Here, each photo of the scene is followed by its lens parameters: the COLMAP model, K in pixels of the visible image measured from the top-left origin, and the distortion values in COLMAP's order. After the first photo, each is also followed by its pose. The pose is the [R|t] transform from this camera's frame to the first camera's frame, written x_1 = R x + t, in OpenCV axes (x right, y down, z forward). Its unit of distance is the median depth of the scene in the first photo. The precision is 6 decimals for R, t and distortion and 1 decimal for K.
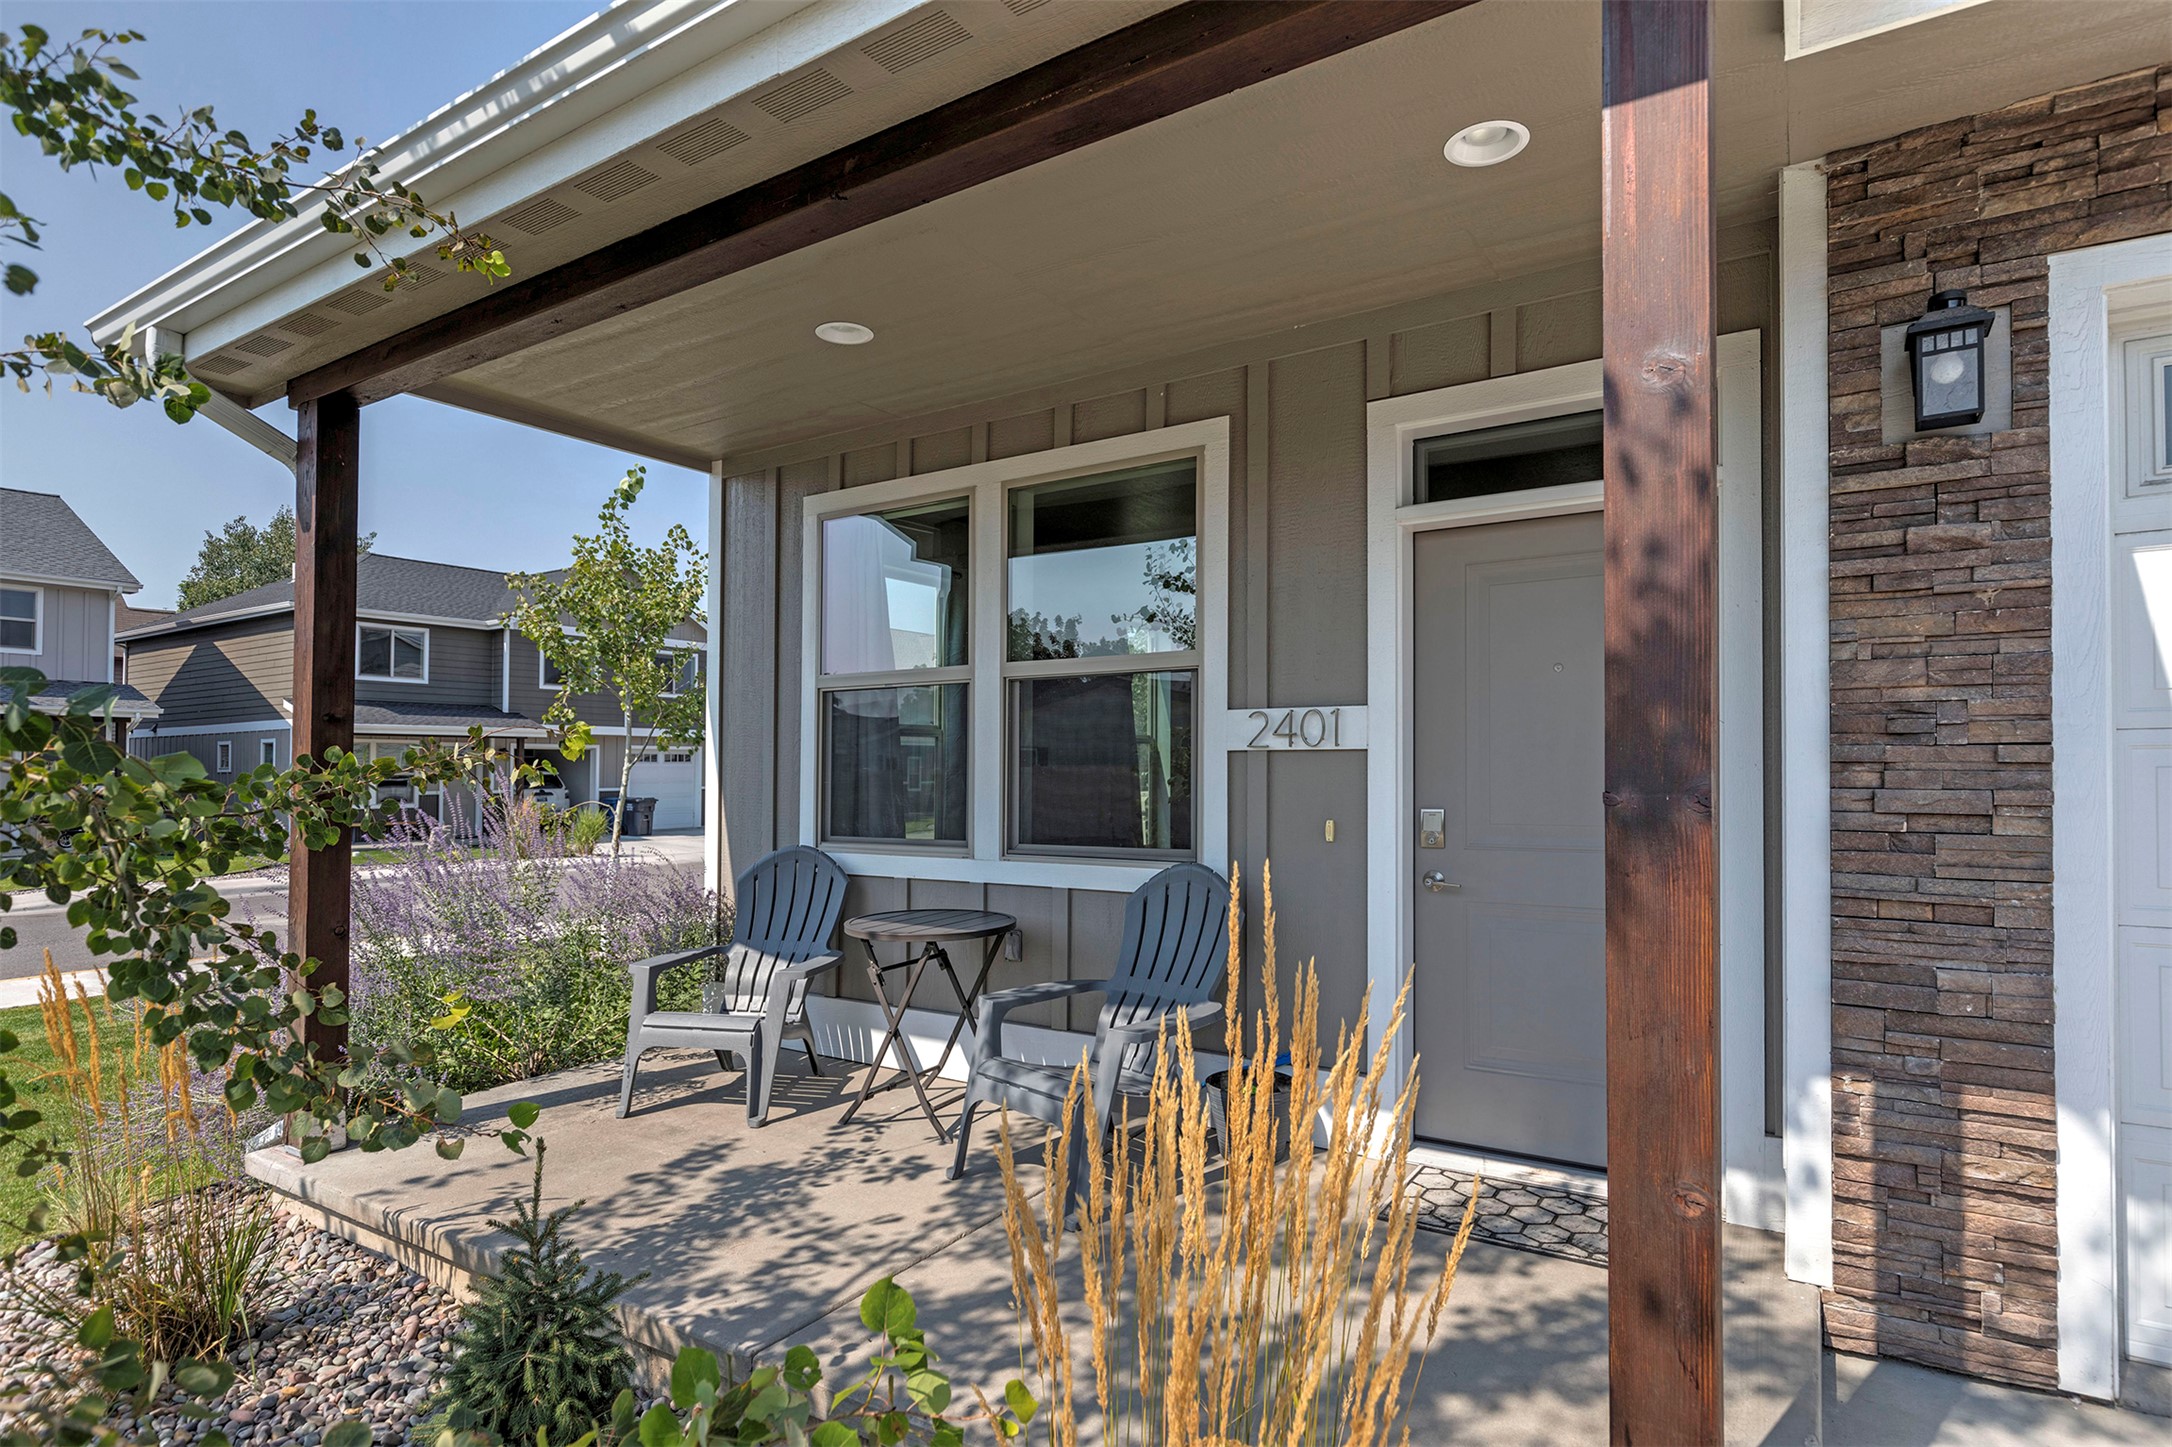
lens RADIAL K [[1108.2, 0, 1081.4], [0, 1108.2, 737.0], [0, 0, 1]] dist [0.003318, 0.000027]
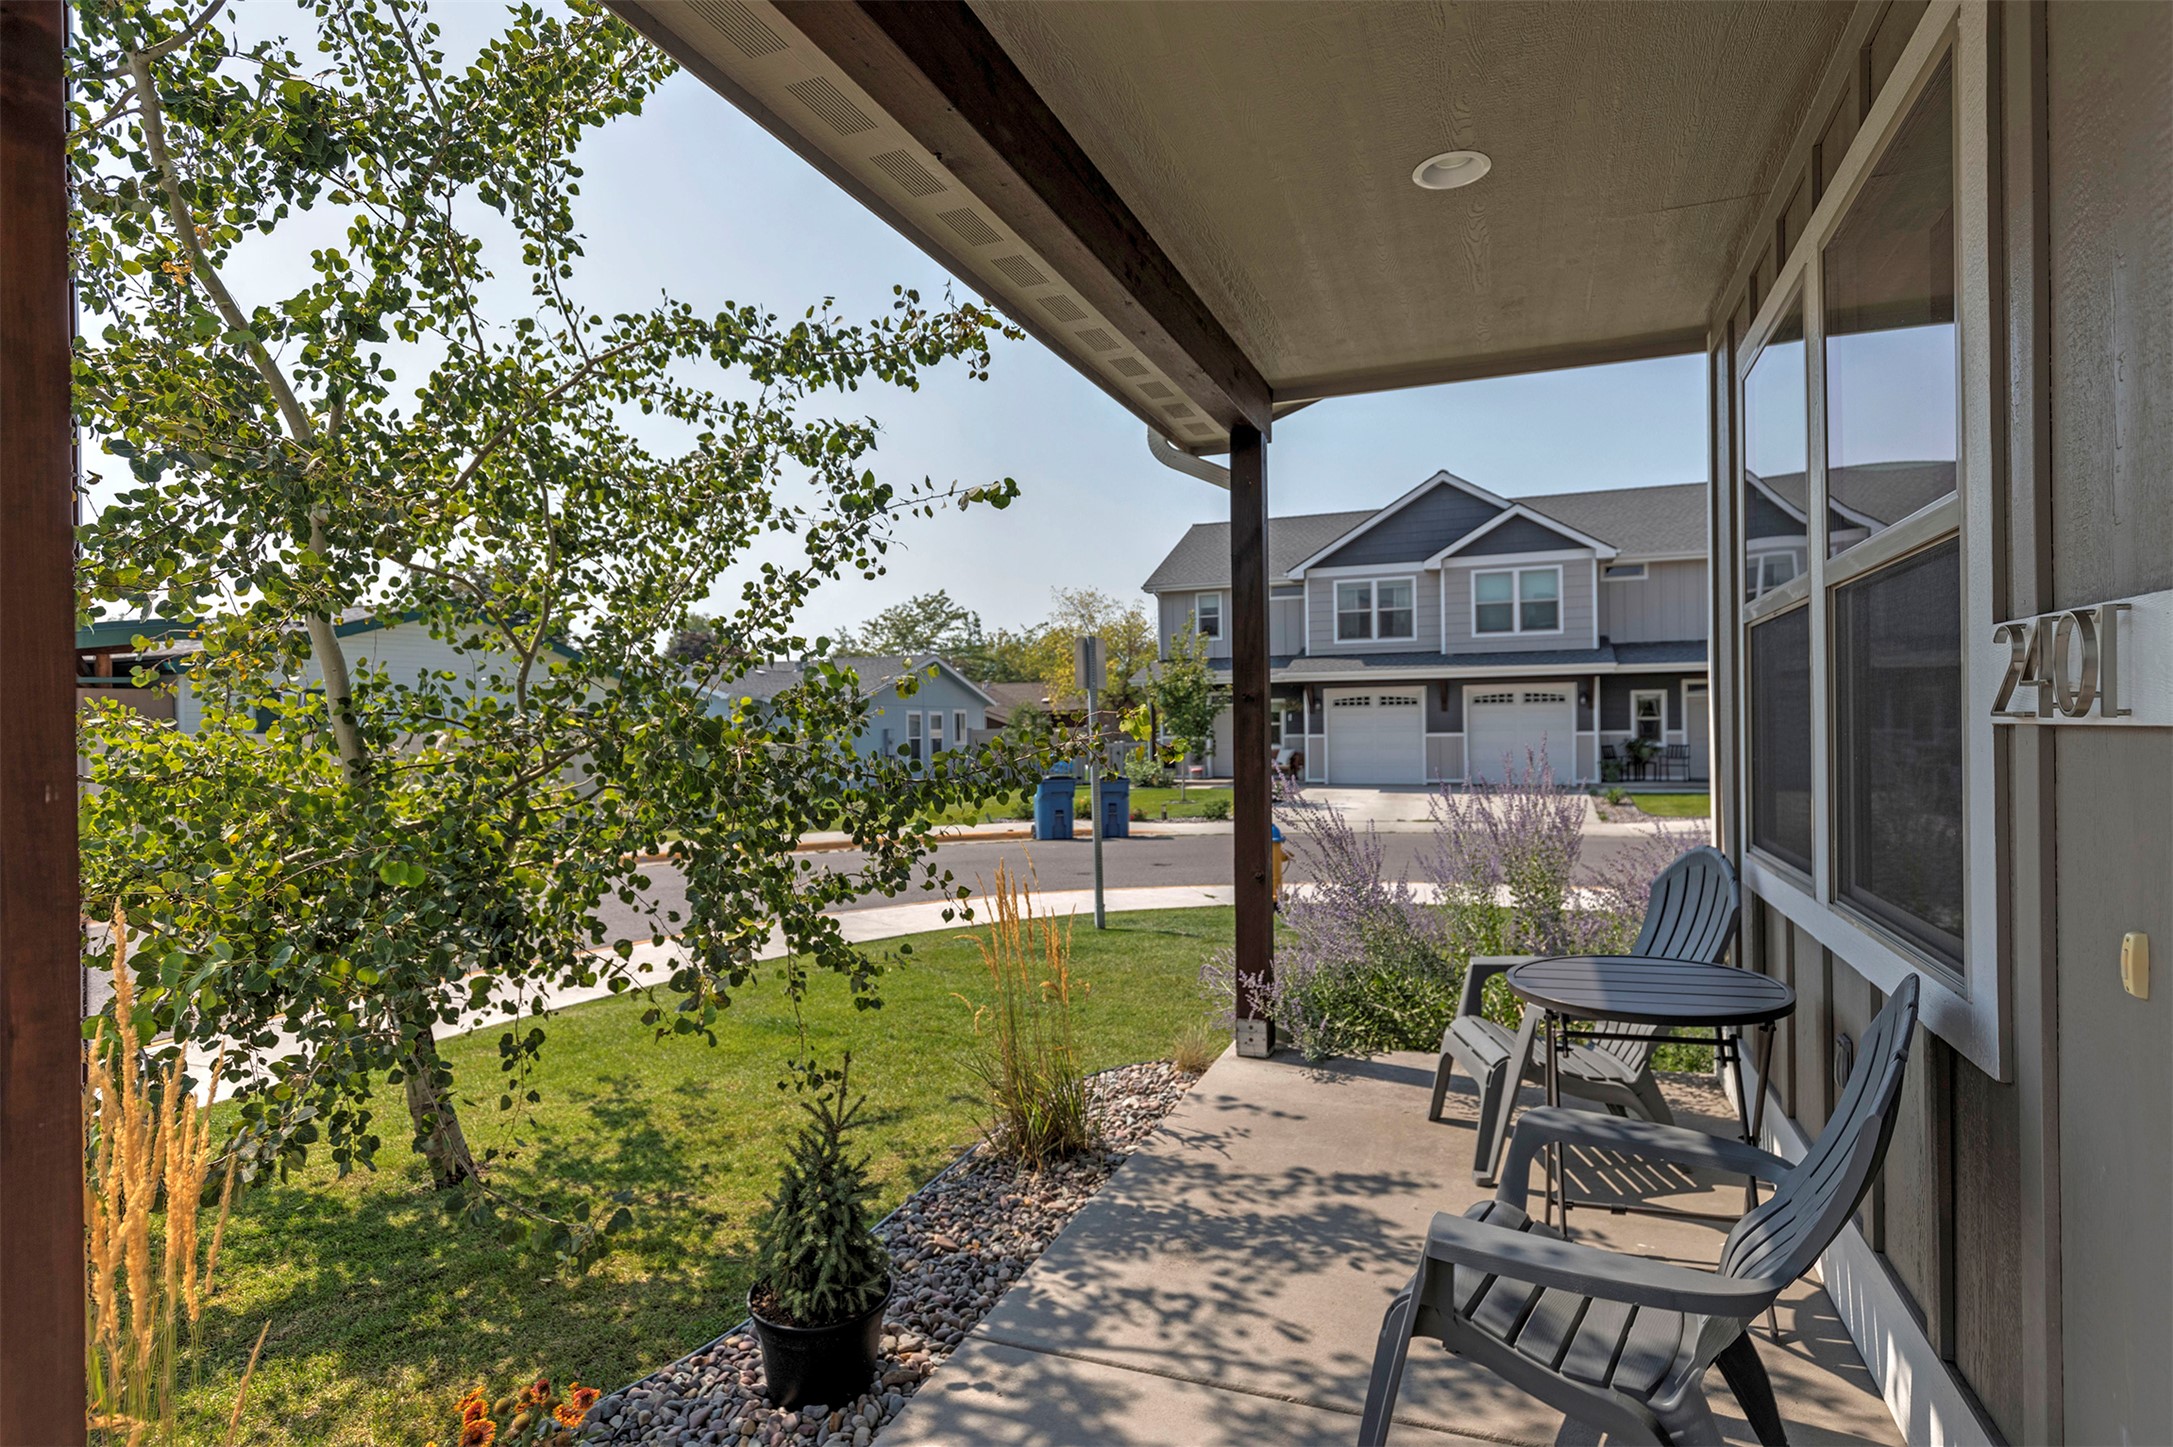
lens RADIAL K [[1108.8, 0, 1100.9], [0, 1108.8, 724.7], [0, 0, 1]] dist [0.003318, 0.000027]
pose [[0.209487, -0.003933, -0.977804, 0.555241], [0.042710, 0.999074, 0.005132, -0.001151], [0.976878, -0.042837, 0.209461, 0.714968]]
